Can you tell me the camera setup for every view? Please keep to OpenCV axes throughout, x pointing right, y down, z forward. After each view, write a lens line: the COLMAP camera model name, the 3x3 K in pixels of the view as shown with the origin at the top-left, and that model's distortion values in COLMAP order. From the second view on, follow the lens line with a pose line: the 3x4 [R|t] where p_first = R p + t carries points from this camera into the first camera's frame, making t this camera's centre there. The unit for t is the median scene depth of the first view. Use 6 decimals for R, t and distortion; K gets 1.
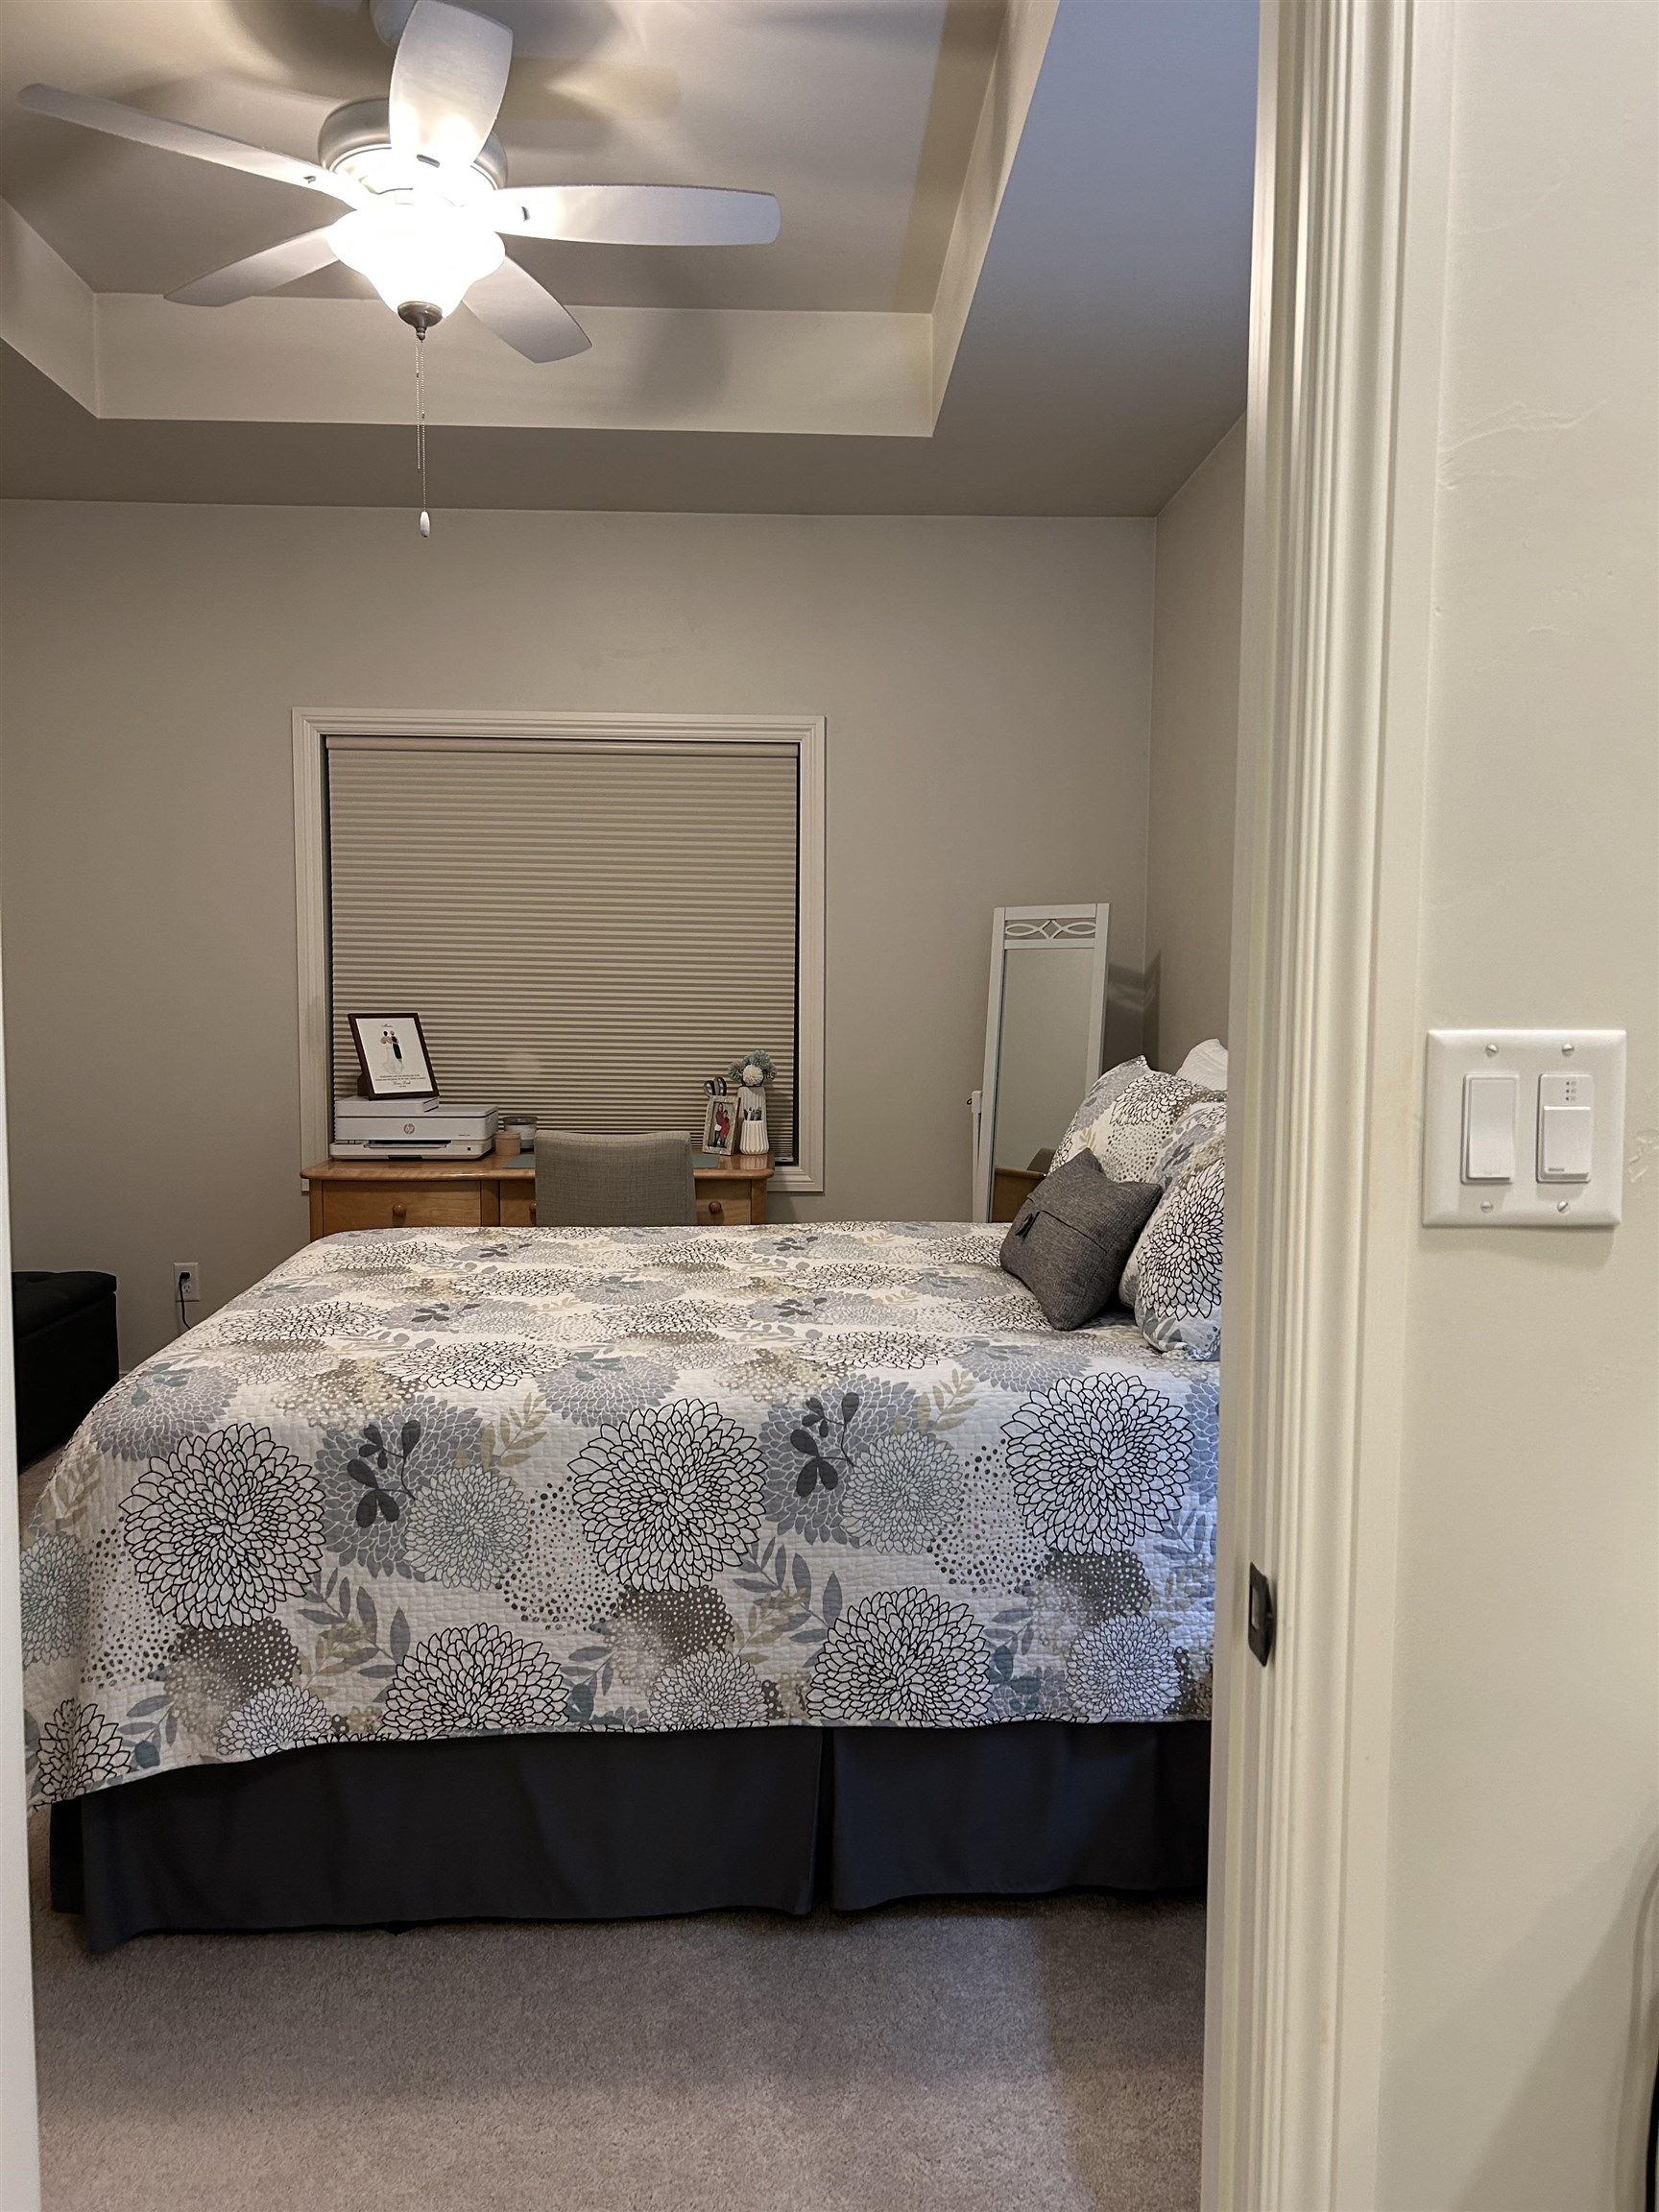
lens RADIAL K [[1679.9, 0, 827.6], [0, 1679.9, 1108.2], [0, 0, 1]] dist [0.034545, -0.024419]
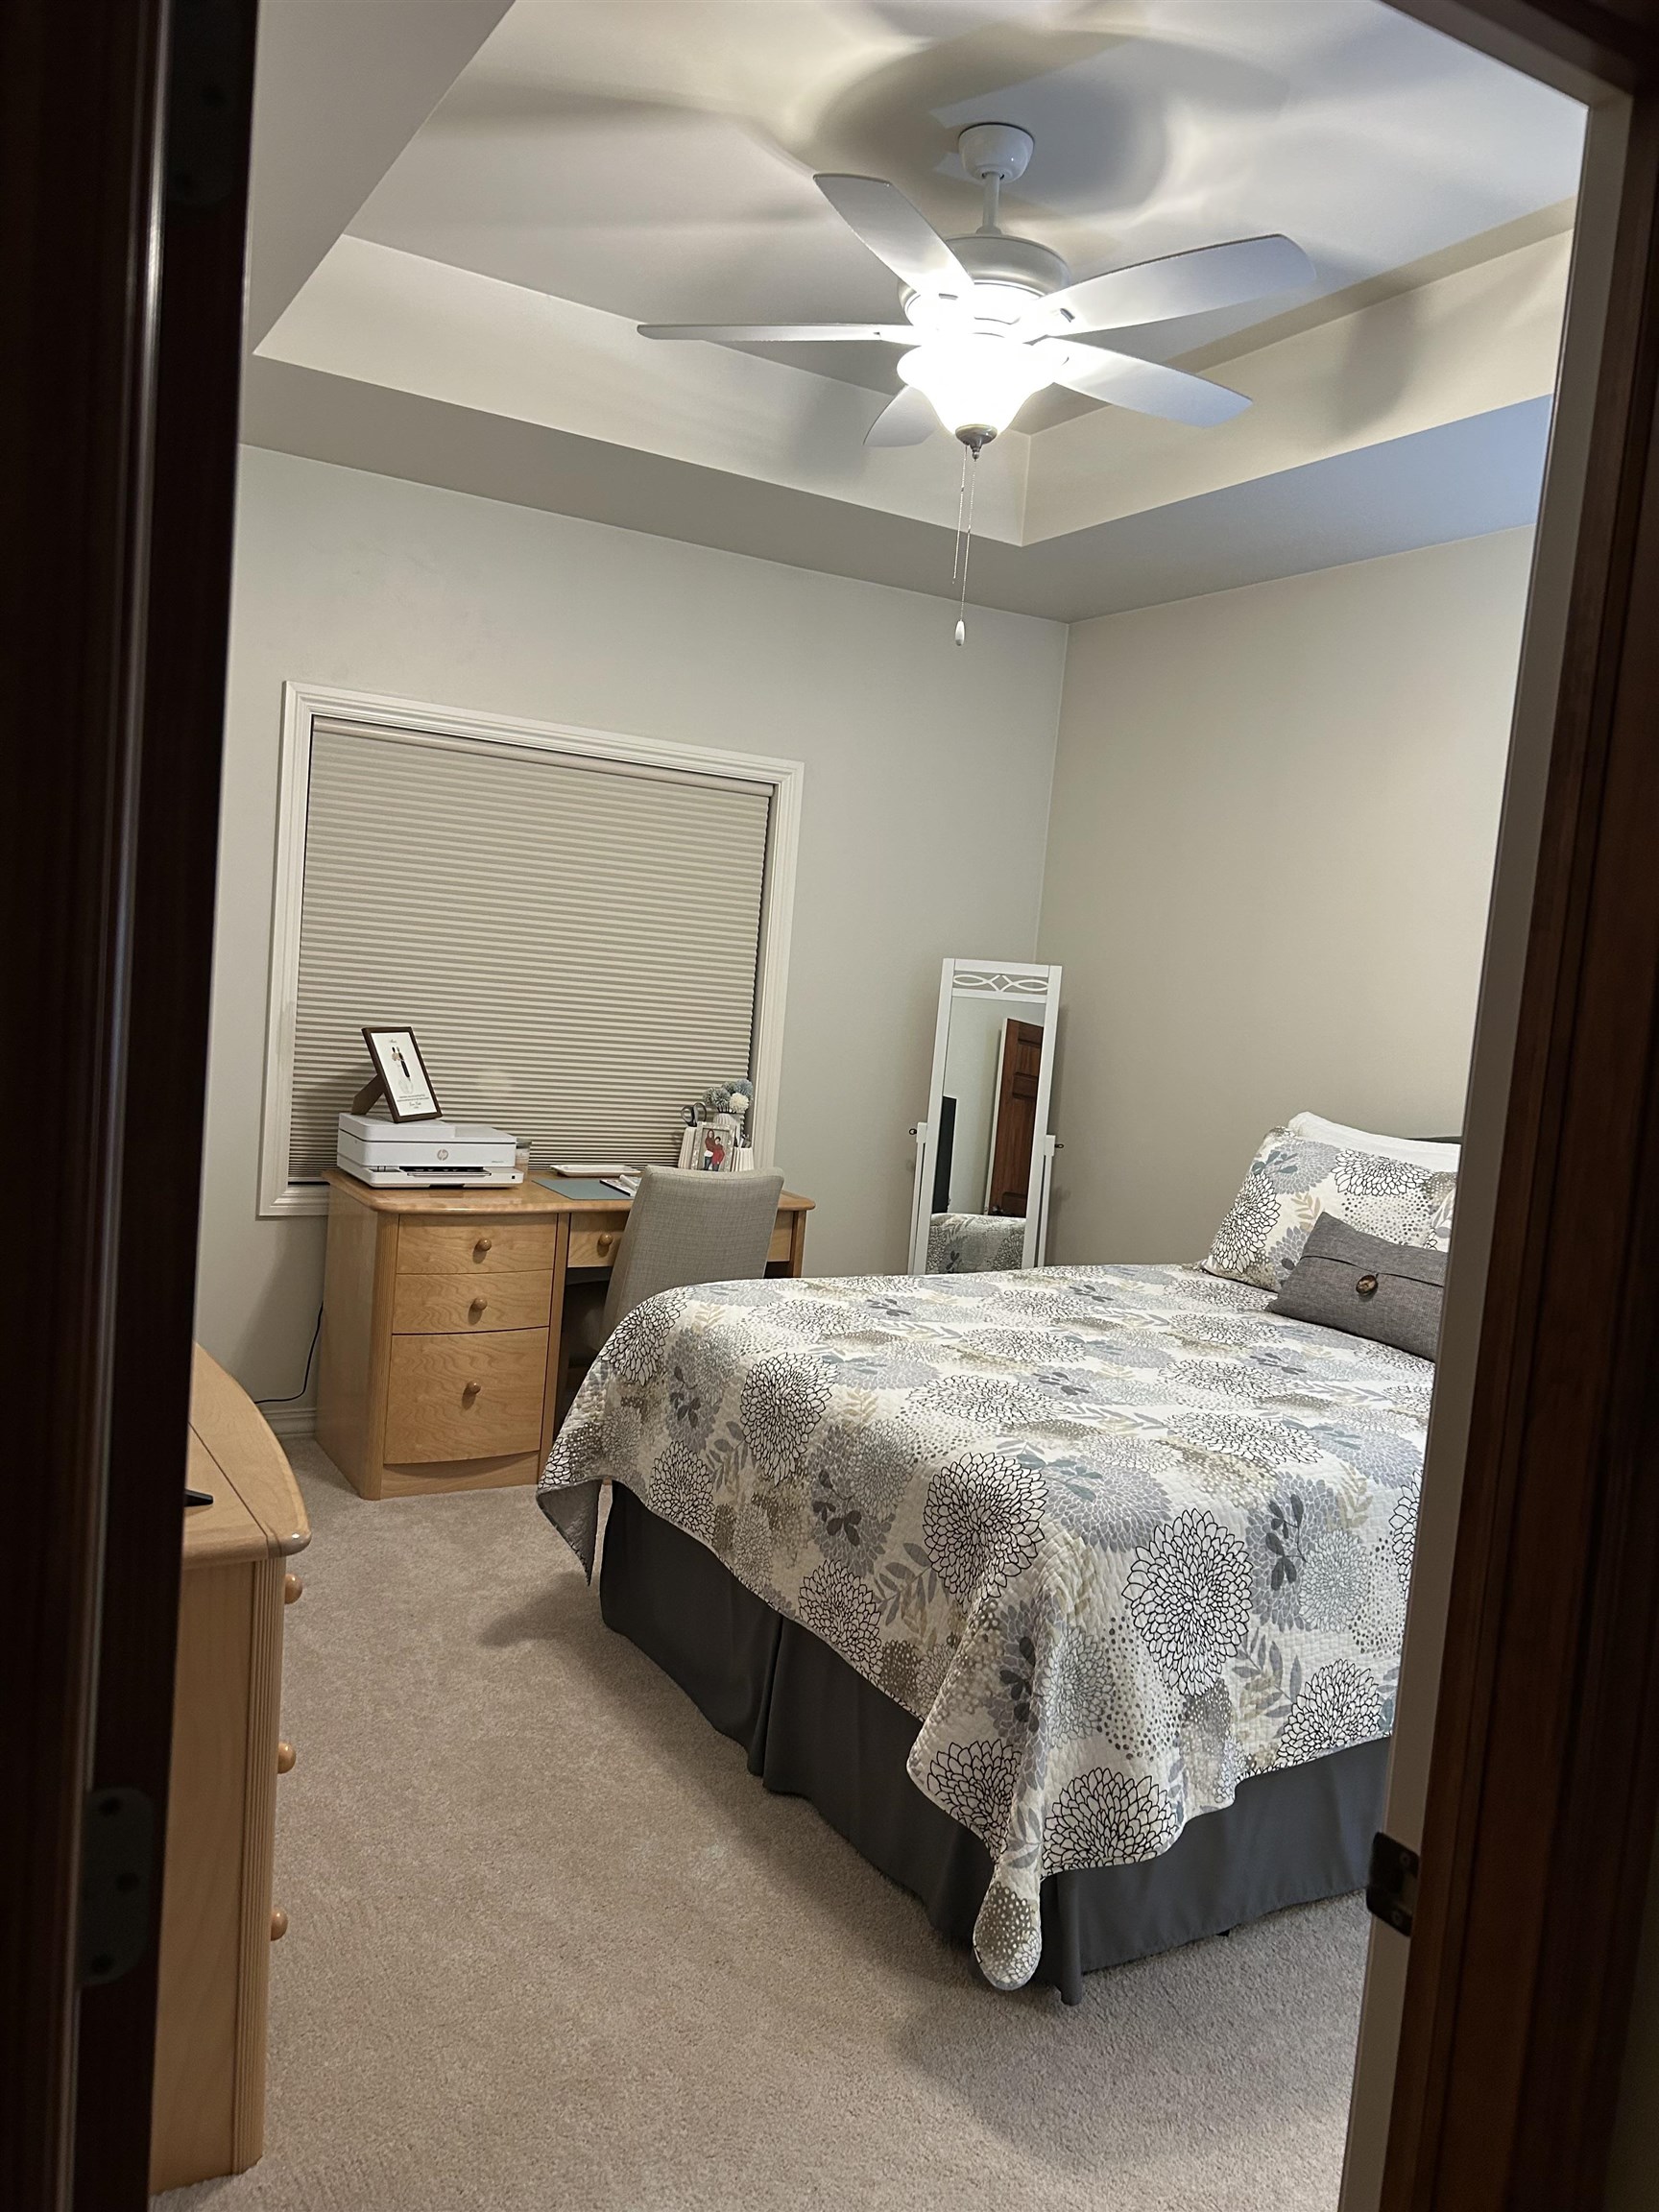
lens RADIAL K [[1679.9, 0, 817.0], [0, 1679.9, 1109.6], [0, 0, 1]] dist [0.034545, -0.024419]
pose [[0.876844, 0.024129, 0.480169, -1.112822], [-0.041064, 0.998849, 0.024794, -0.096732], [-0.479018, -0.041458, 0.876825, 0.148105]]
